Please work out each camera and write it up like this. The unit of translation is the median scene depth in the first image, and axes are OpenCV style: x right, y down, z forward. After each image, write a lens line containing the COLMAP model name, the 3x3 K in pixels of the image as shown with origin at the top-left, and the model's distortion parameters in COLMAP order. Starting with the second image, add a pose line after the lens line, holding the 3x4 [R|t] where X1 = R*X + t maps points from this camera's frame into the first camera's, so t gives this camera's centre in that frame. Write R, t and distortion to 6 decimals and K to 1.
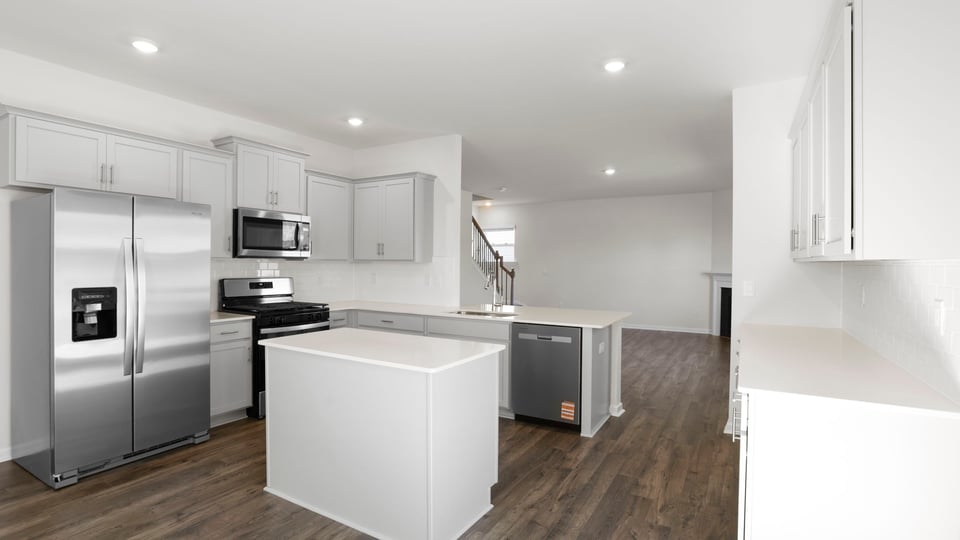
lens RADIAL K [[466.4, 0, 486.2], [0, 466.4, 271.7], [0, 0, 1]] dist [-0.045210, 0.000963]
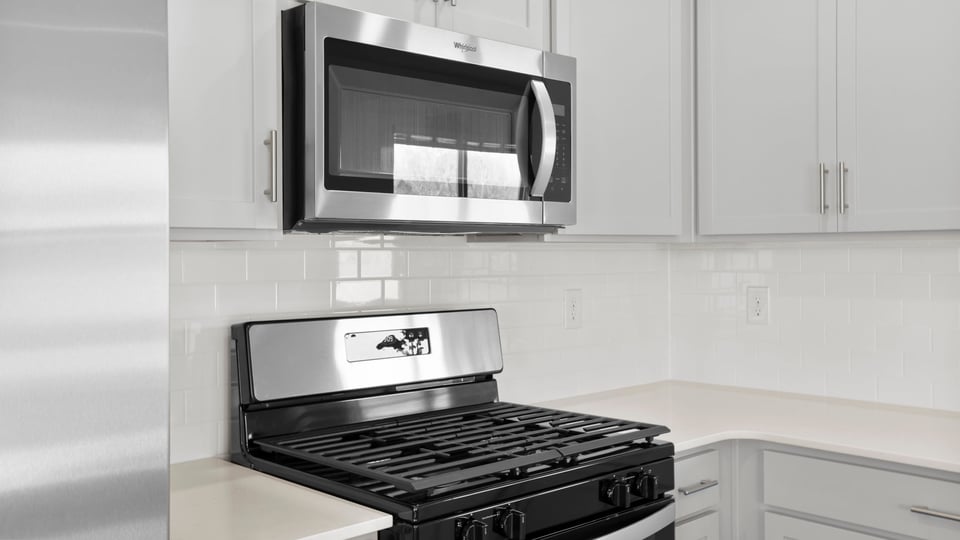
lens RADIAL K [[923.2, 0, 480.0], [0, 923.2, 270.0], [0, 0, 1]] dist [0.009605, 0.008179]
pose [[0.959446, -0.007351, -0.281796, -0.261705], [0.008240, 0.999964, 0.001969, -0.008298], [0.281771, -0.004212, 0.959472, 0.467754]]
